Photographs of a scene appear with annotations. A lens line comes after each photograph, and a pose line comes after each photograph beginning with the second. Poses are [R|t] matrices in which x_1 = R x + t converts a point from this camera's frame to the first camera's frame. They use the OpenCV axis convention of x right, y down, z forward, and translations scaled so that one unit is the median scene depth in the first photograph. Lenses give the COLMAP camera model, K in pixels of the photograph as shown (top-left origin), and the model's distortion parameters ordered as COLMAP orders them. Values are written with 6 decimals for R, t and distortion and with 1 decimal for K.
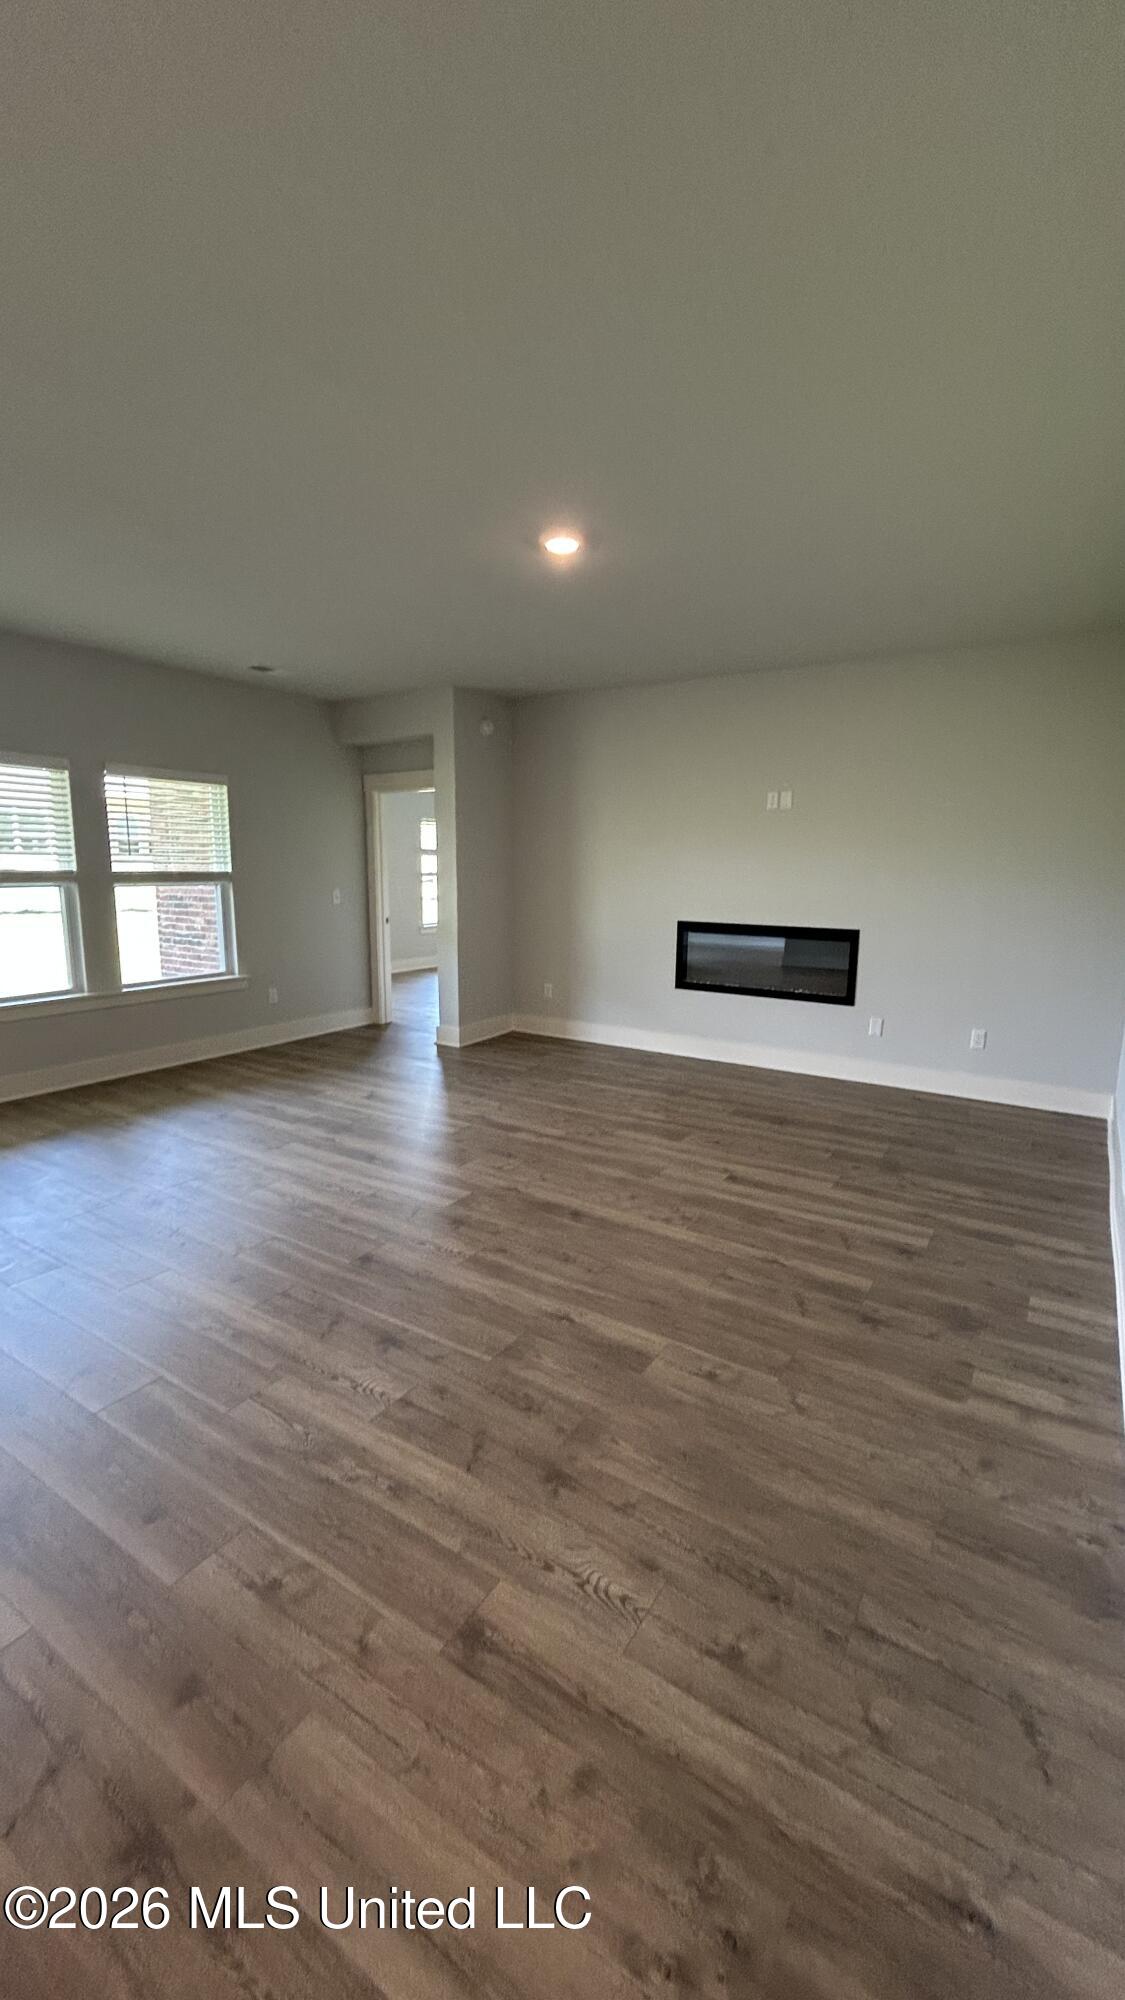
lens RADIAL K [[806.4, 0, 562.5], [0, 806.4, 1000.0], [0, 0, 1]] dist [-0.000273, 0.000056]
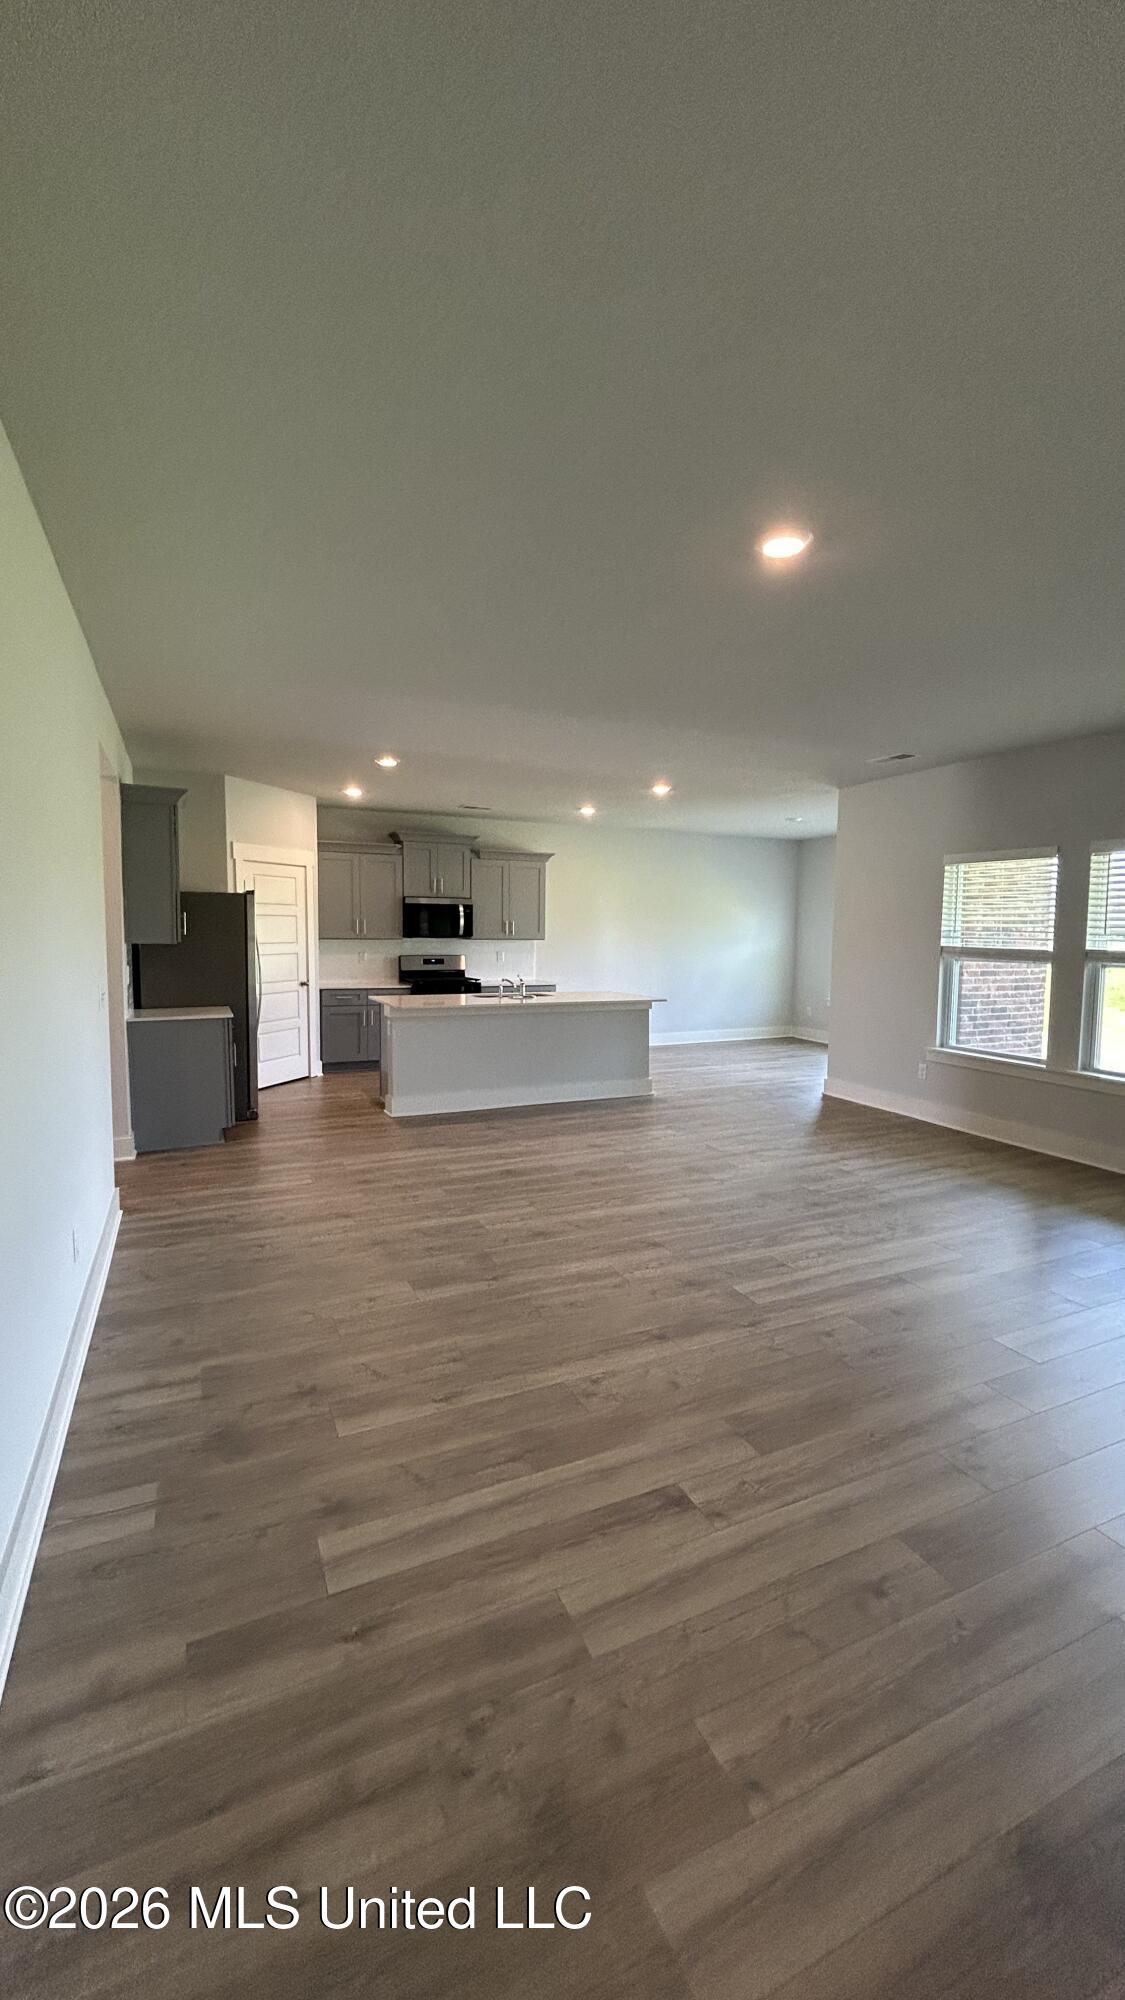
lens RADIAL K [[806.4, 0, 562.5], [0, 806.4, 1000.0], [0, 0, 1]] dist [-0.000273, 0.000056]
pose [[-0.534676, 0.060816, -0.842866, 0.893889], [-0.153395, 0.973852, 0.167575, -0.250158], [0.831018, 0.218890, -0.511367, 1.454306]]
